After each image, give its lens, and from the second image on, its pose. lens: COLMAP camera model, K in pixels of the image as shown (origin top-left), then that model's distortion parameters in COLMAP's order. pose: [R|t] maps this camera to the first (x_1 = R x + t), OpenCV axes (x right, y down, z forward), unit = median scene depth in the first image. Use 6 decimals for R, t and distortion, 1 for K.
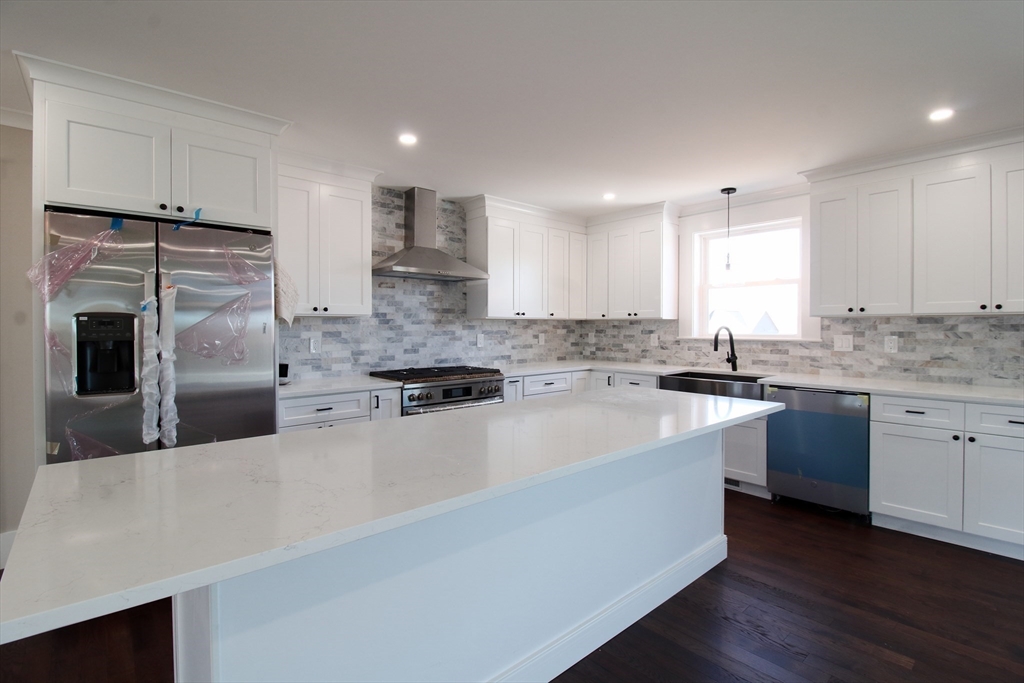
lens RADIAL K [[473.8, 0, 521.7], [0, 473.8, 332.0], [0, 0, 1]] dist [-0.011285, -0.007312]
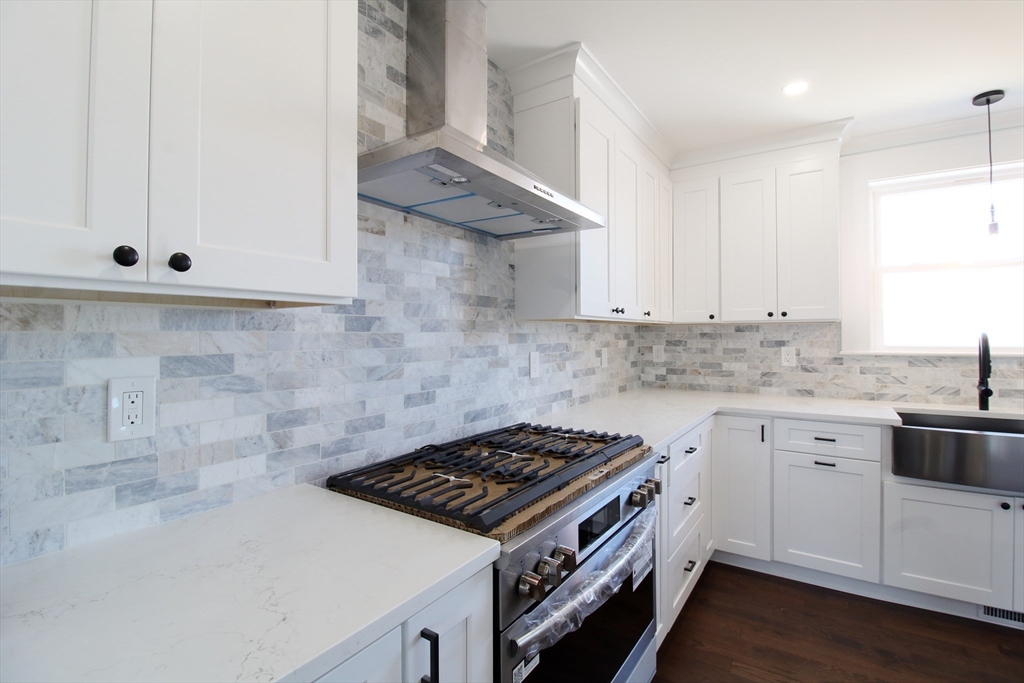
lens RADIAL K [[473.8, 0, 521.4], [0, 473.8, 330.7], [0, 0, 1]] dist [-0.011285, -0.007312]
pose [[0.967208, -0.002258, 0.253974, -0.249031], [0.008040, 0.999732, -0.021731, -0.007383], [-0.253857, 0.023060, 0.966967, 0.588191]]
